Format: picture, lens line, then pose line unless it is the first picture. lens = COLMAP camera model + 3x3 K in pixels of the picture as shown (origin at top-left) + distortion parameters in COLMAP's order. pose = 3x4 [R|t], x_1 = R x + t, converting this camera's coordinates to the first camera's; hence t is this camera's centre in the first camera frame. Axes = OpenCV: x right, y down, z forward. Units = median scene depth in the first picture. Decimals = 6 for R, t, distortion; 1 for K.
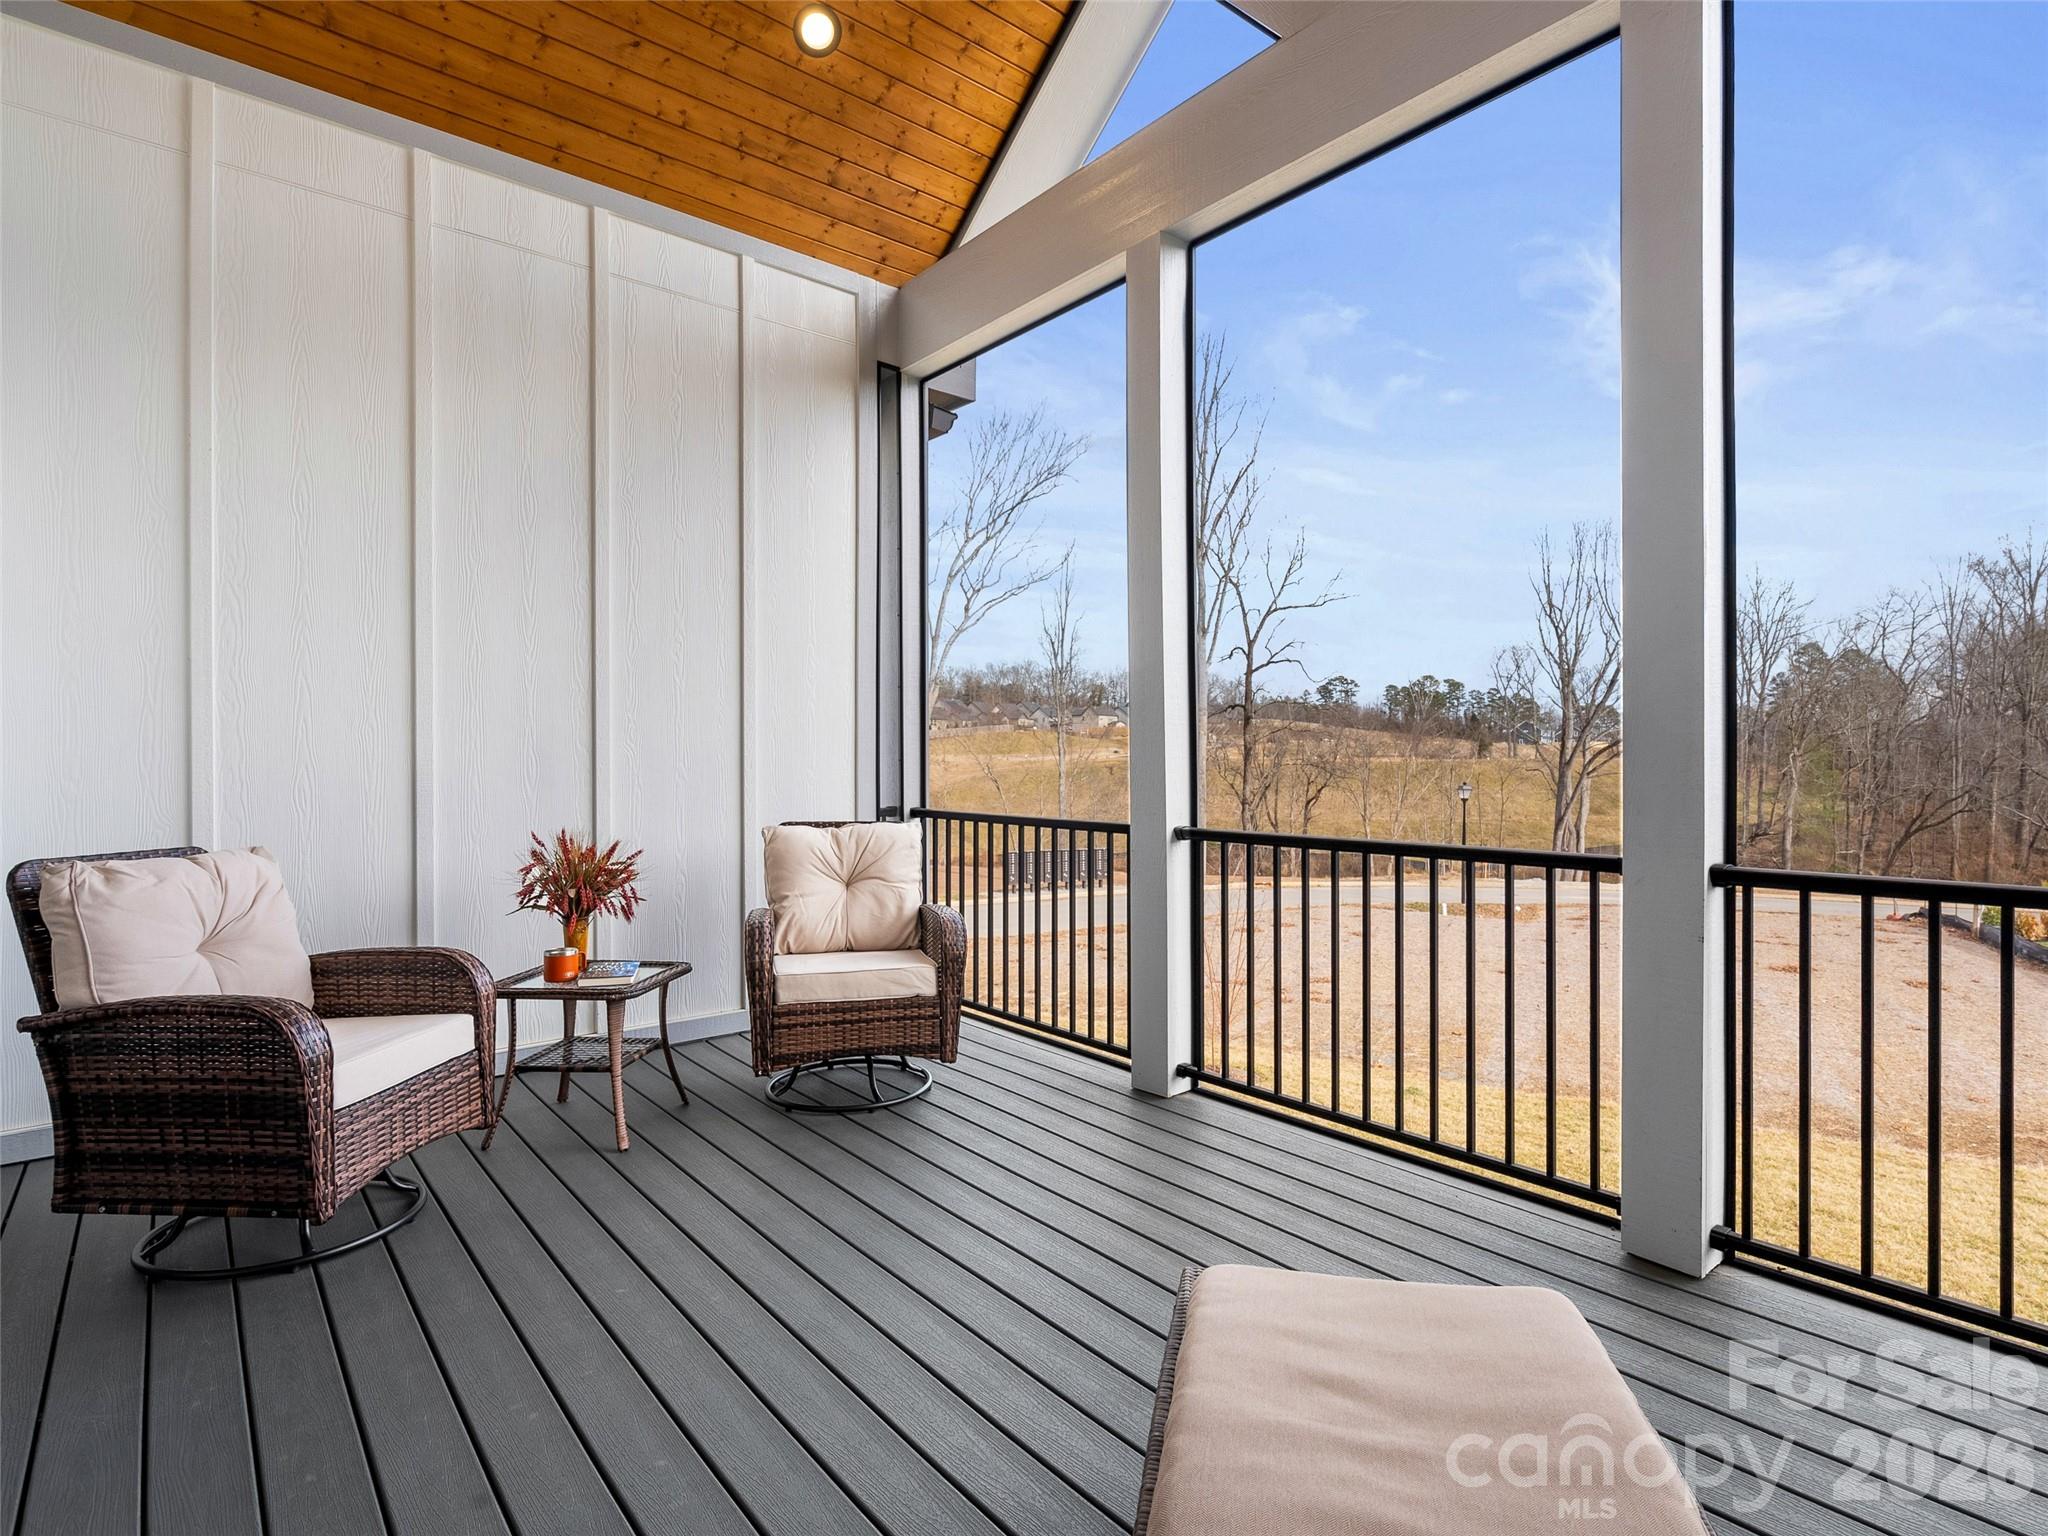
lens RADIAL K [[1027.3, 0, 1110.8], [0, 1027.3, 765.1], [0, 0, 1]] dist [-0.012537, 0.001711]
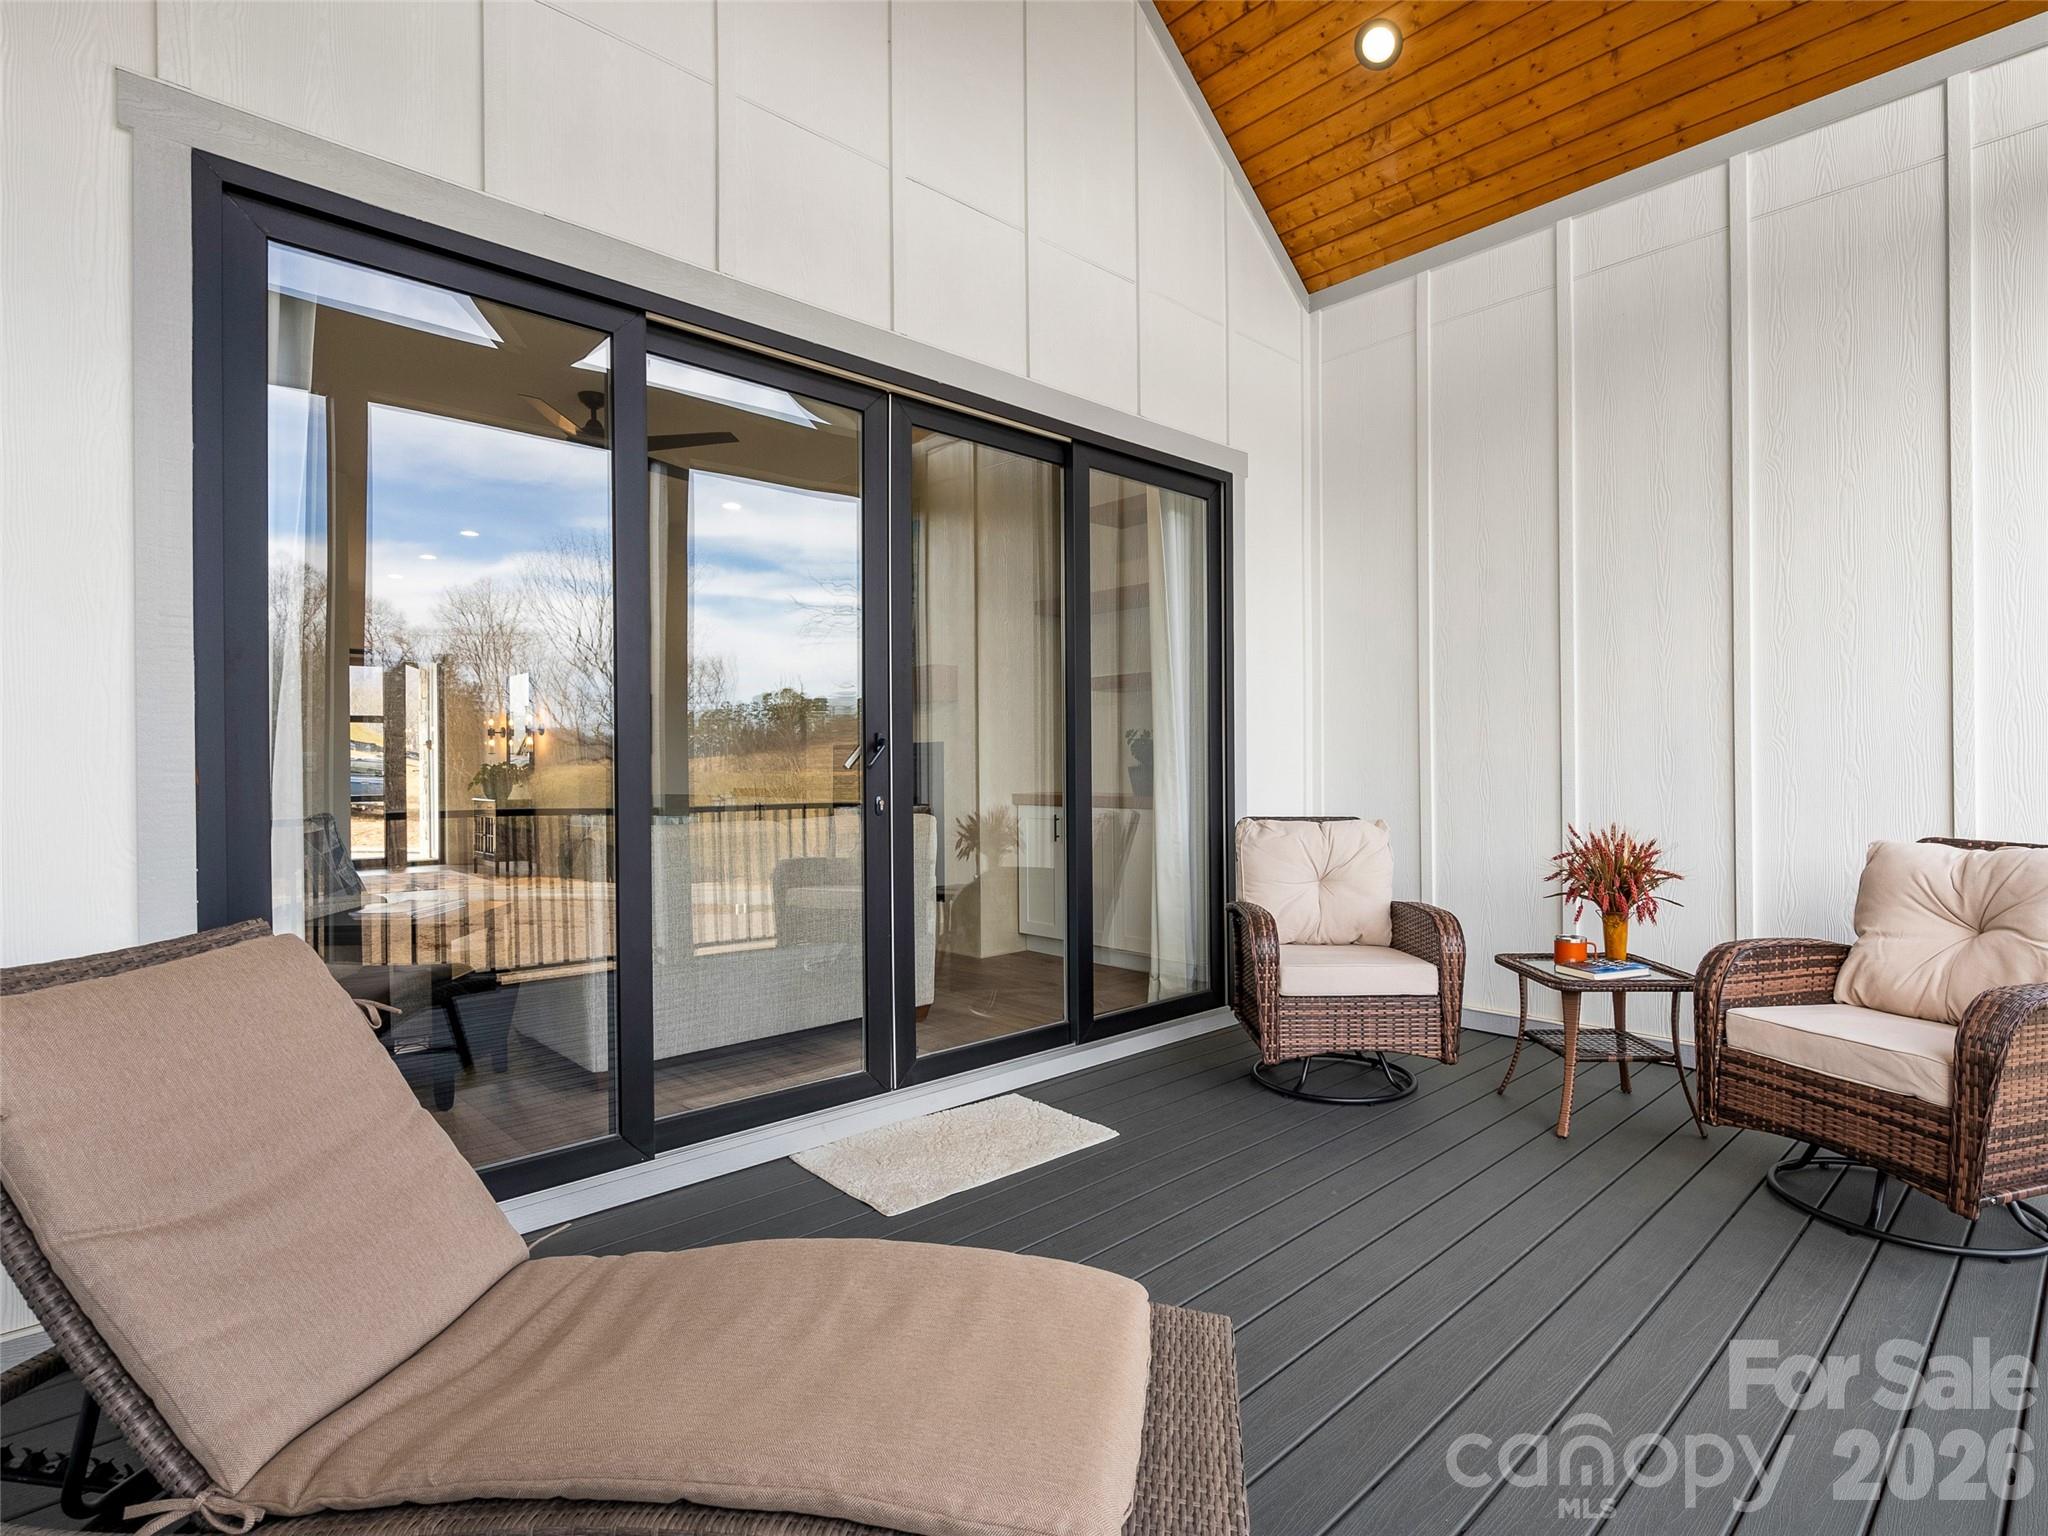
lens RADIAL K [[1027.3, 0, 1022.3], [0, 1027.3, 764.3], [0, 0, 1]] dist [-0.012537, 0.001711]
pose [[0.016963, -0.002245, -0.999854, 0.489544], [0.002323, 0.999995, -0.002206, 0.004729], [0.999853, -0.002285, 0.016968, 0.409733]]
